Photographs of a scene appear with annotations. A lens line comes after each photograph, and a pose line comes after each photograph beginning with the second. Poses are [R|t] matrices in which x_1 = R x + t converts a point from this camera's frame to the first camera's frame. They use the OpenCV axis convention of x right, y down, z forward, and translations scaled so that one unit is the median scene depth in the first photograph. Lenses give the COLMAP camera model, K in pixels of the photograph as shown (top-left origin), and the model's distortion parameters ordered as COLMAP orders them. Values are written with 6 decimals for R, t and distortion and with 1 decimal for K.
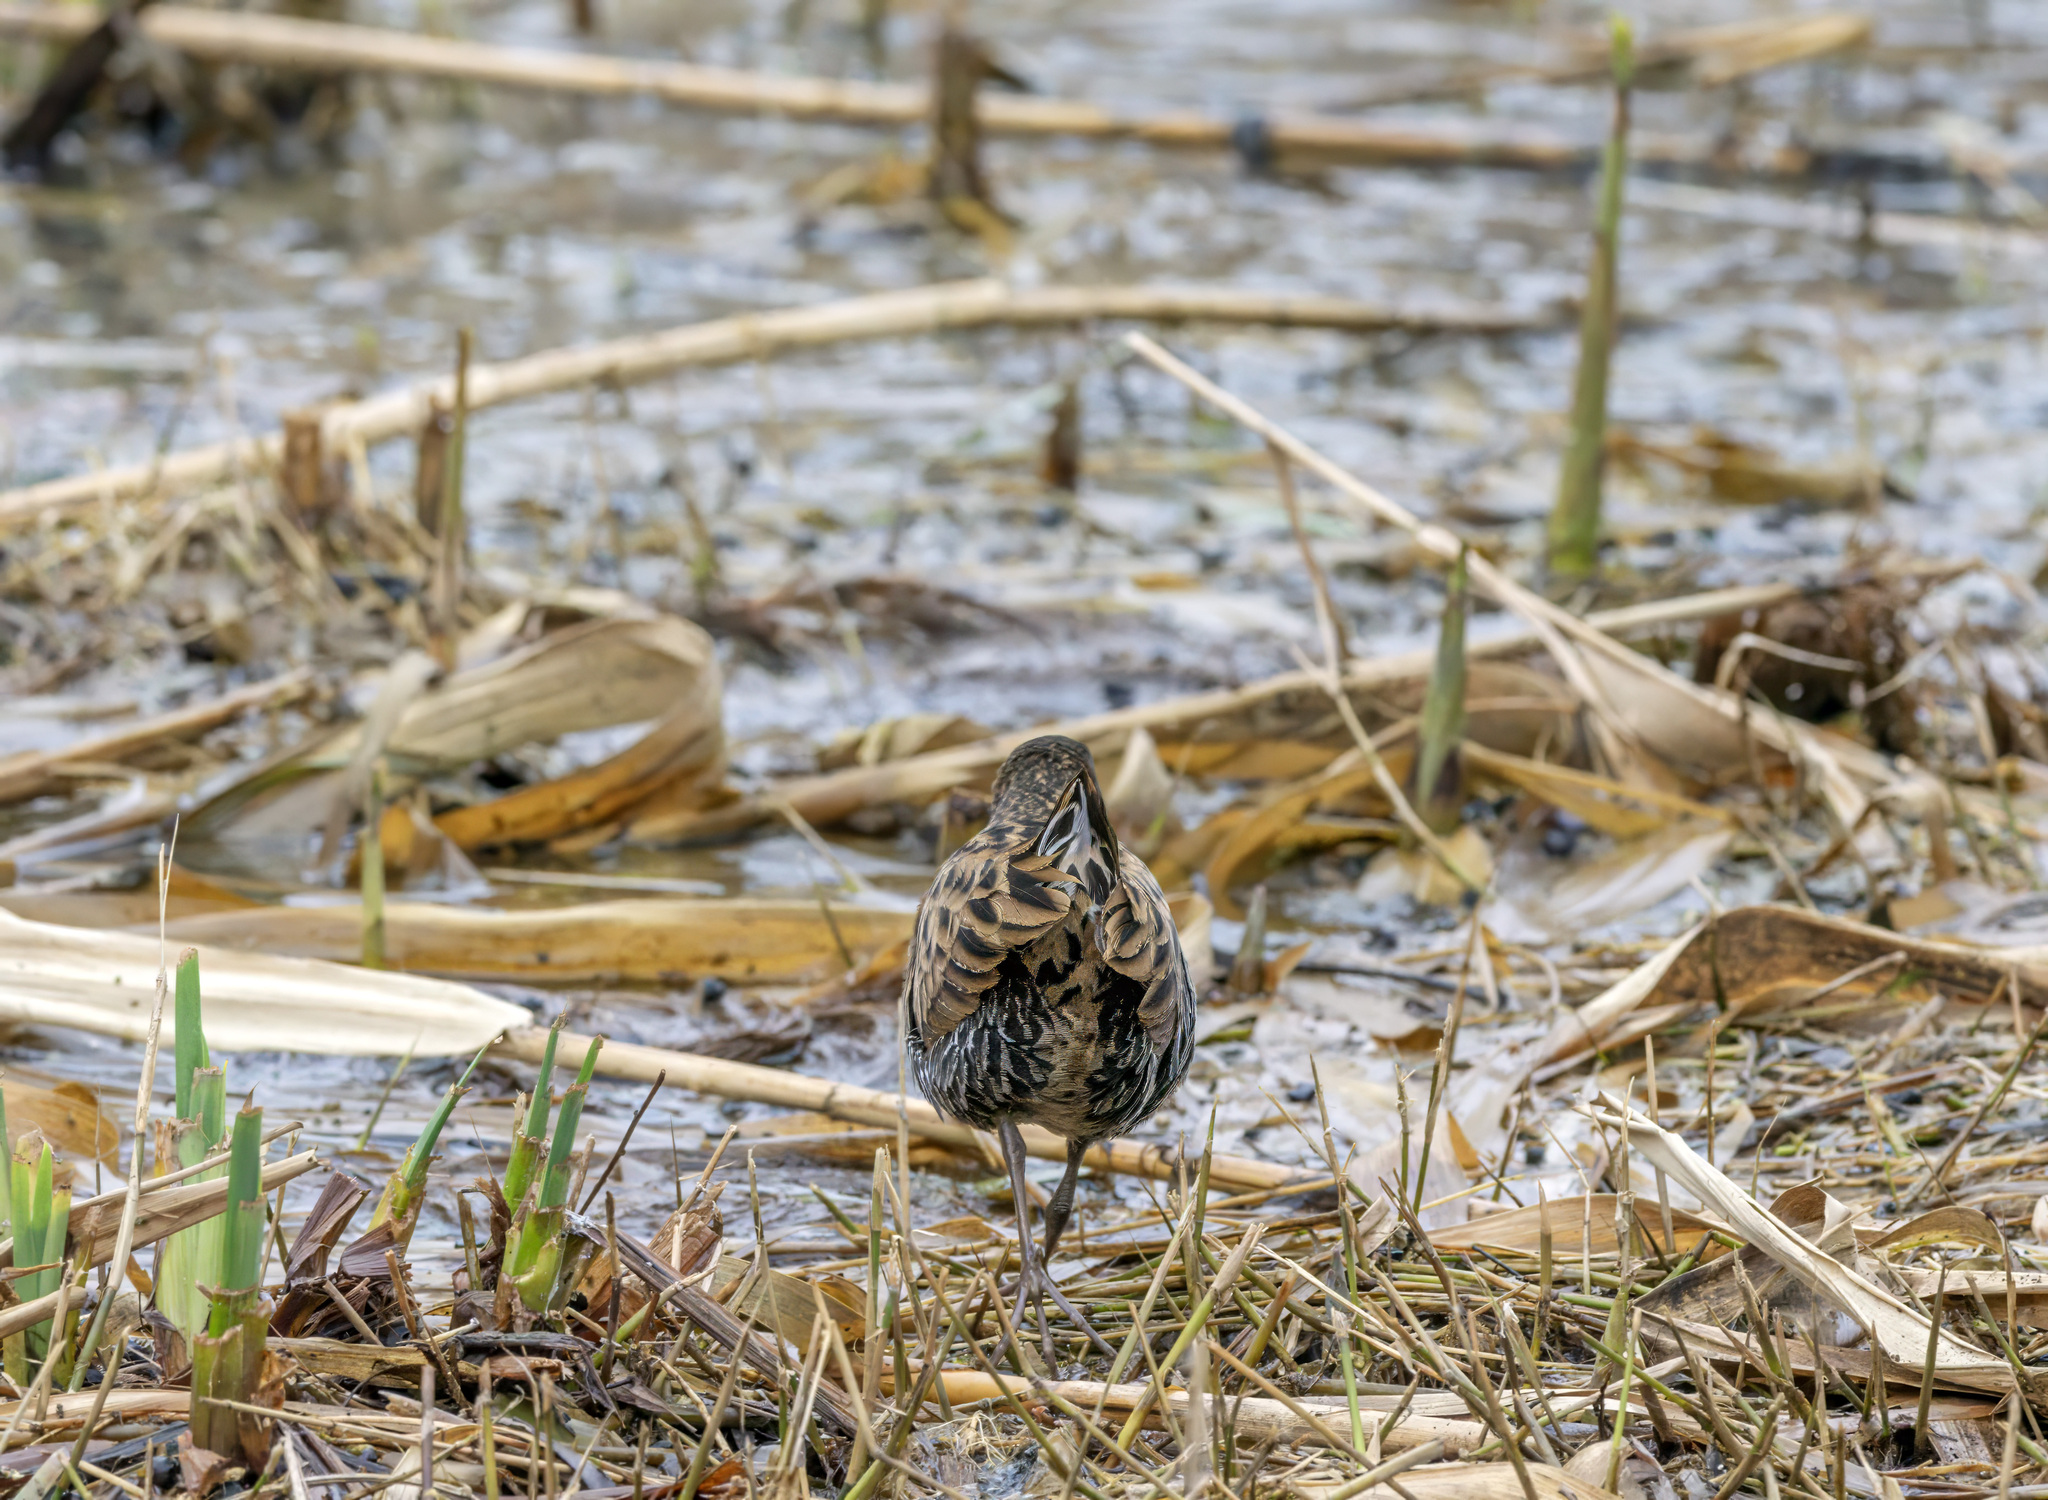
lens RADIAL K [[8678.0, 0, 1019.4], [0, 8678.0, 747.9], [0, 0, 1]] dist [-0.002767, 0.000000]
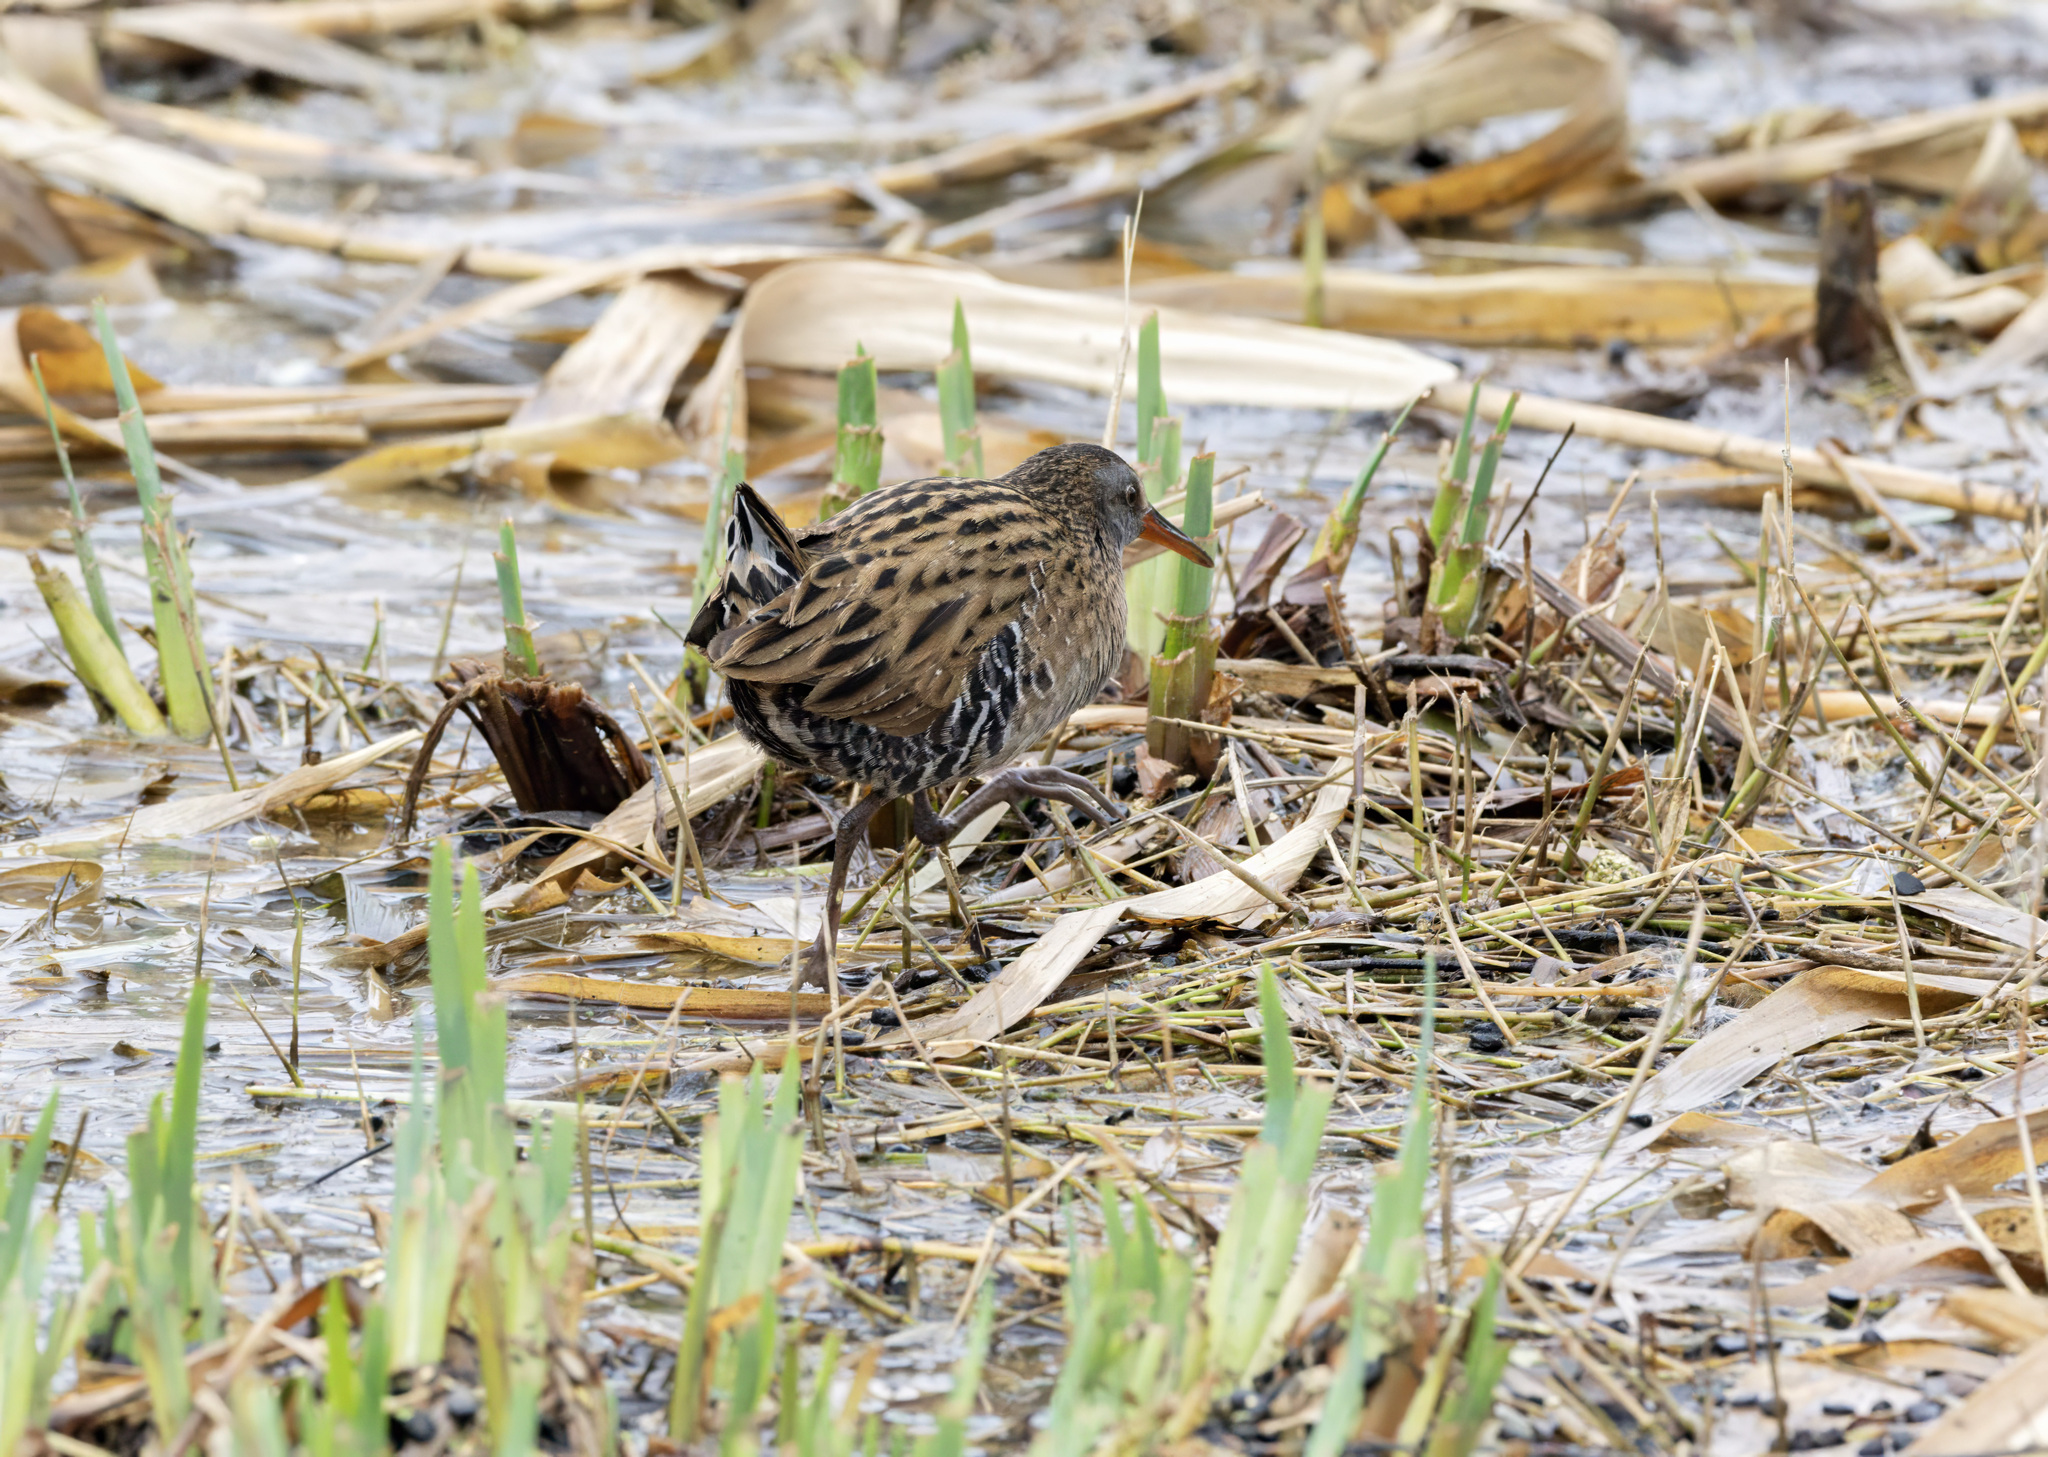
lens RADIAL K [[8618.9, 0, 1018.0], [0, 8618.9, 709.8], [0, 0, 1]] dist [0.002873, 0.000000]
pose [[0.994495, 0.011473, -0.104150, 0.003952], [-0.004412, 0.997691, 0.067775, -0.000839], [0.104687, -0.066942, 0.992250, -0.112690]]
